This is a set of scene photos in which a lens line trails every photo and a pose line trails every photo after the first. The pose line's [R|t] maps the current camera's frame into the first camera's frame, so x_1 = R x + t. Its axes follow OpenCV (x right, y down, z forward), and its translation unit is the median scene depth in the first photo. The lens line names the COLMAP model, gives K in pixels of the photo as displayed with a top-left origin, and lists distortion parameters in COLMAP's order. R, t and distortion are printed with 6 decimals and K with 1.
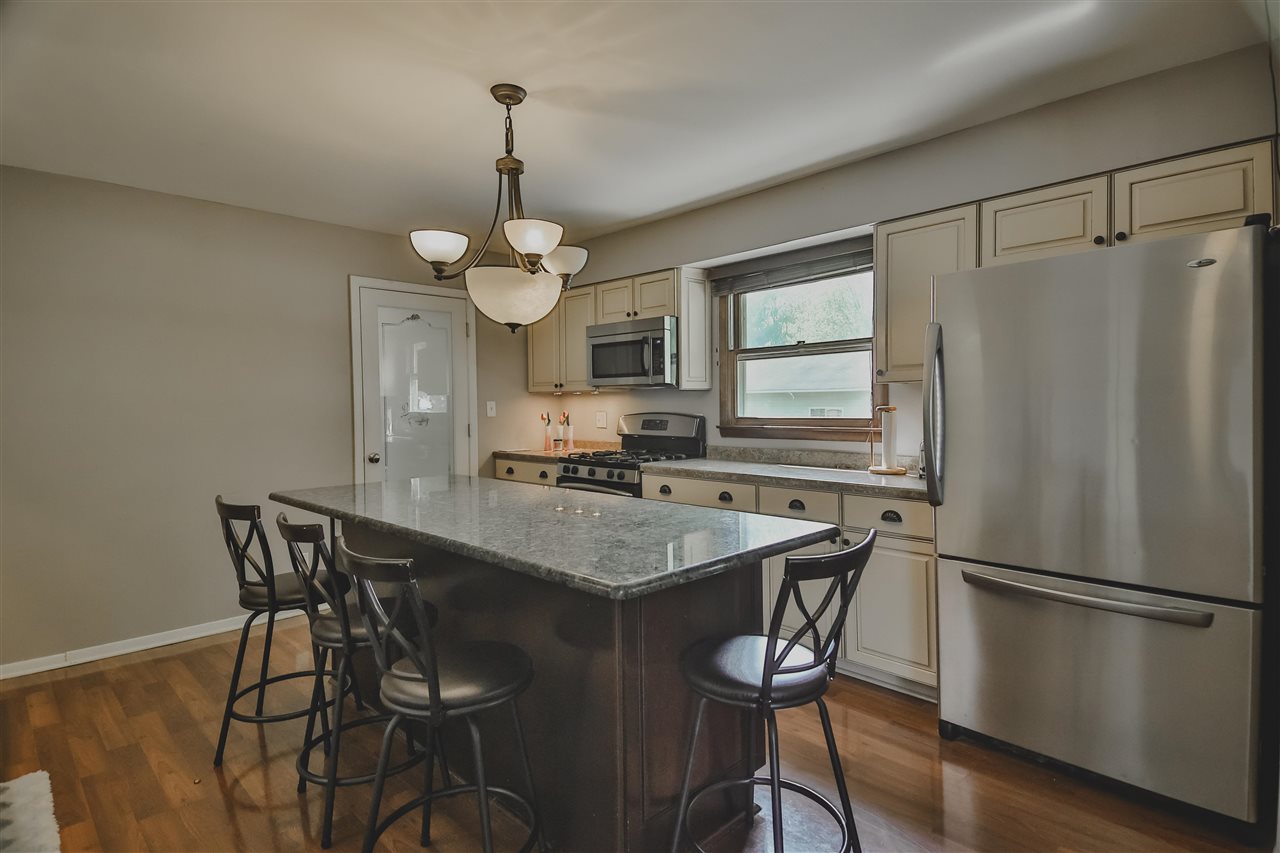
lens RADIAL K [[664.8, 0, 644.9], [0, 664.8, 422.2], [0, 0, 1]] dist [0.043066, -0.014690]
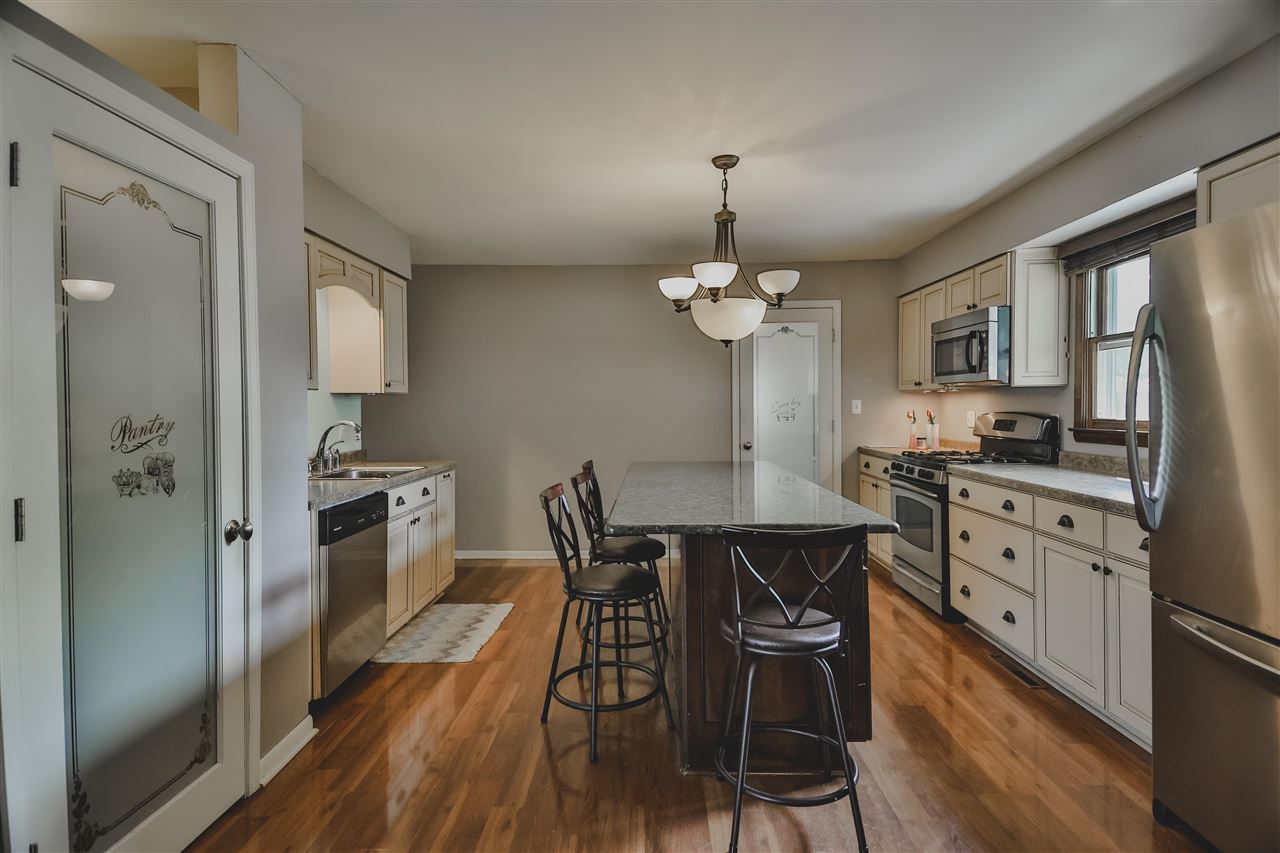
lens RADIAL K [[664.8, 0, 632.2], [0, 664.8, 419.7], [0, 0, 1]] dist [0.043066, -0.014690]
pose [[0.687345, 0.020949, -0.726029, 0.356307], [-0.019424, 0.999757, 0.010459, -0.003629], [0.726071, 0.006913, 0.687585, -0.000621]]
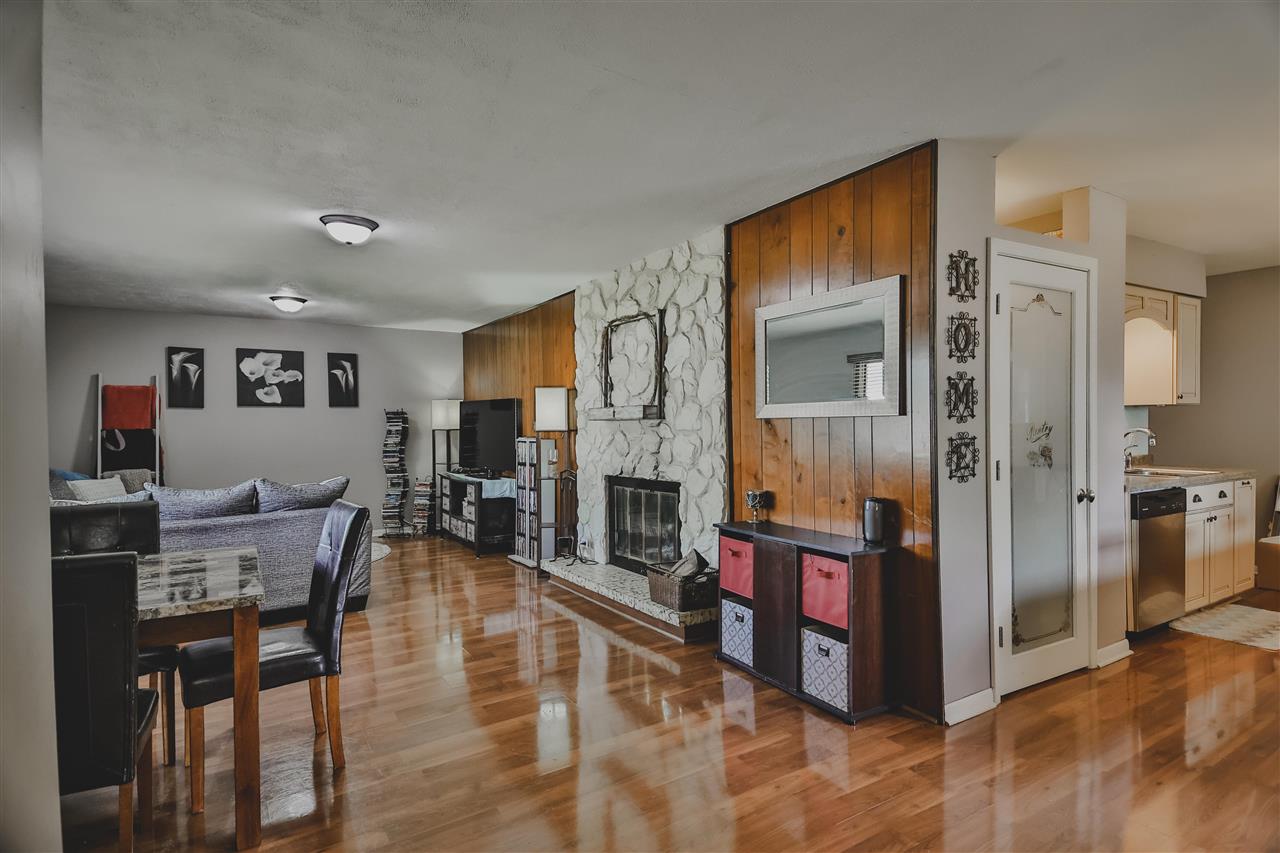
lens RADIAL K [[664.8, 0, 643.2], [0, 664.8, 436.9], [0, 0, 1]] dist [0.043066, -0.014690]
pose [[-0.215541, 0.029164, -0.976059, 0.674997], [-0.008232, 0.999464, 0.031681, 0.000009], [0.976460, 0.014864, -0.215185, -0.204671]]
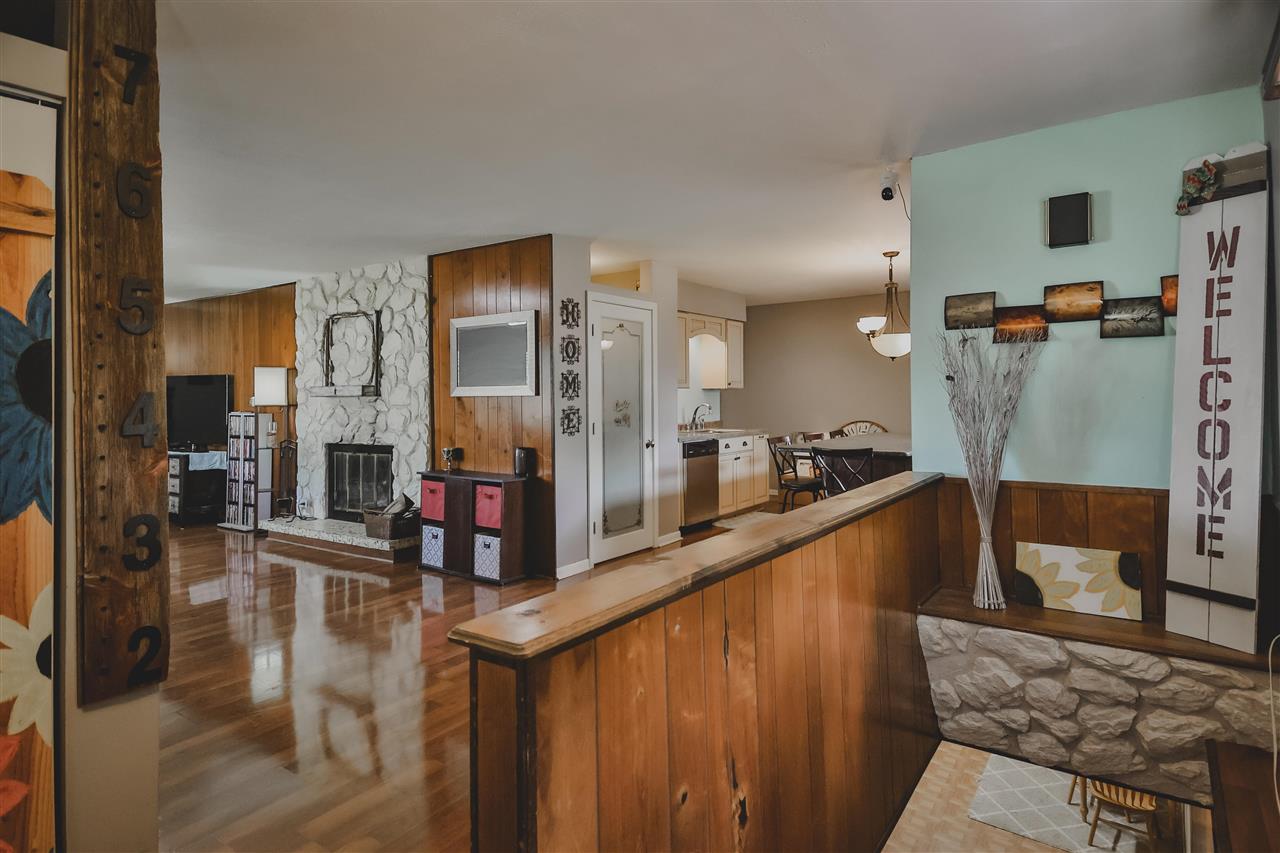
lens RADIAL K [[682.1, 0, 647.7], [0, 682.1, 392.8], [0, 0, 1]] dist [0.066869, -0.000709]
pose [[0.175810, 0.001564, -0.984423, 1.112833], [-0.015368, 0.999881, -0.001156, -0.008855], [0.984304, 0.015332, 0.175813, -0.110082]]
